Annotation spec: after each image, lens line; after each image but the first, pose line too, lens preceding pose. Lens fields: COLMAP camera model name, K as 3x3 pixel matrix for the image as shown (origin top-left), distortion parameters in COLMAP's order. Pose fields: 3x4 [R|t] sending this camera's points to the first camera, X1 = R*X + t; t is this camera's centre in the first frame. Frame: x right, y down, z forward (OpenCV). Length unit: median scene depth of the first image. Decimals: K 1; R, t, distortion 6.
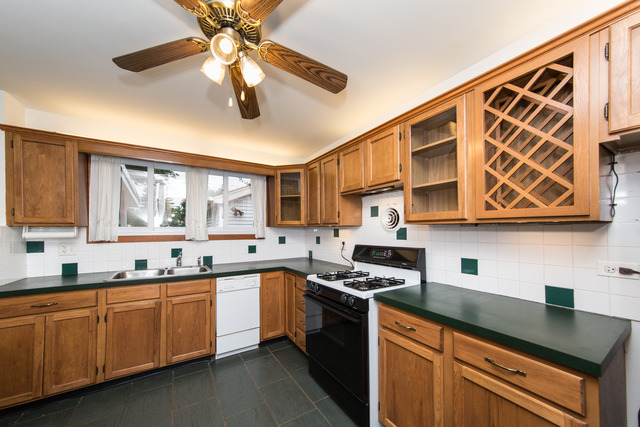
lens RADIAL K [[230.7, 0, 319.5], [0, 230.7, 228.8], [0, 0, 1]] dist [-0.001308, 0.000251]
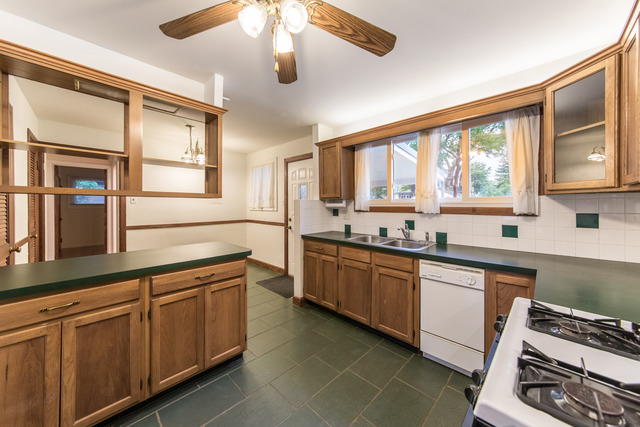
lens RADIAL K [[230.7, 0, 318.3], [0, 230.7, 204.7], [0, 0, 1]] dist [-0.001308, 0.000251]
pose [[0.220713, 0.005768, -0.975322, 0.309587], [0.008285, 0.999935, 0.007788, 0.008706], [0.975304, -0.009800, 0.220651, 0.503255]]
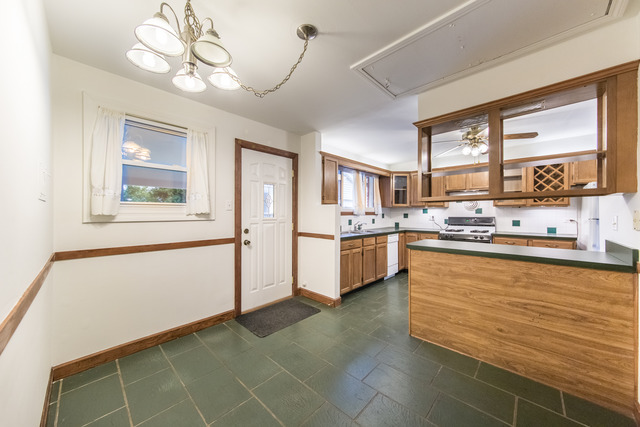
lens RADIAL K [[230.7, 0, 317.8], [0, 230.7, 211.3], [0, 0, 1]] dist [-0.001308, 0.000251]
pose [[0.970408, 0.005364, 0.241412, -1.554917], [-0.006082, 0.999979, 0.002230, 0.027990], [-0.241395, -0.003632, 0.970420, -0.699062]]
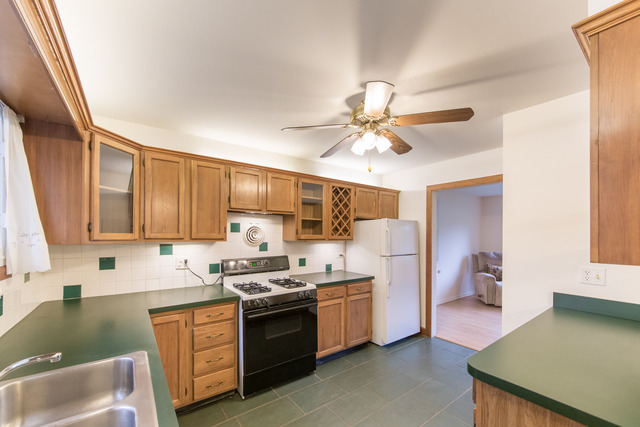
lens RADIAL K [[257.3, 0, 323.2], [0, 257.3, 232.7], [0, 0, 1]] dist [0.003289, -0.000015]
pose [[-0.081286, 0.002298, 0.996688, -1.101303], [-0.015971, 0.999866, -0.003608, -0.057380], [-0.996563, -0.016212, -0.081238, 0.746985]]
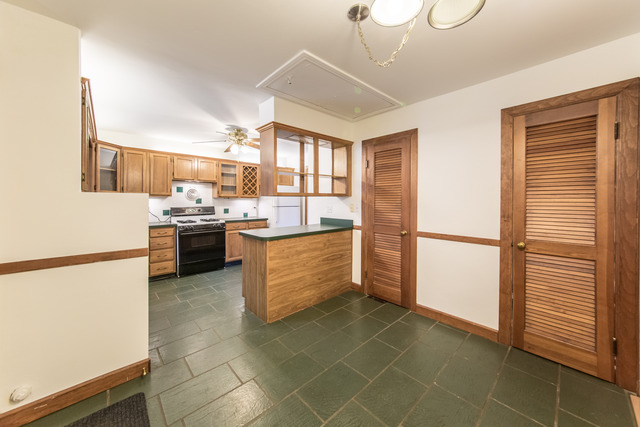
lens RADIAL K [[230.7, 0, 324.5], [0, 230.7, 200.2], [0, 0, 1]] dist [-0.001308, 0.000251]
pose [[-0.188861, 0.001905, 0.982002, -2.029929], [-0.012244, 0.999916, -0.004294, 0.007689], [-0.981928, -0.012835, -0.188821, 0.200403]]
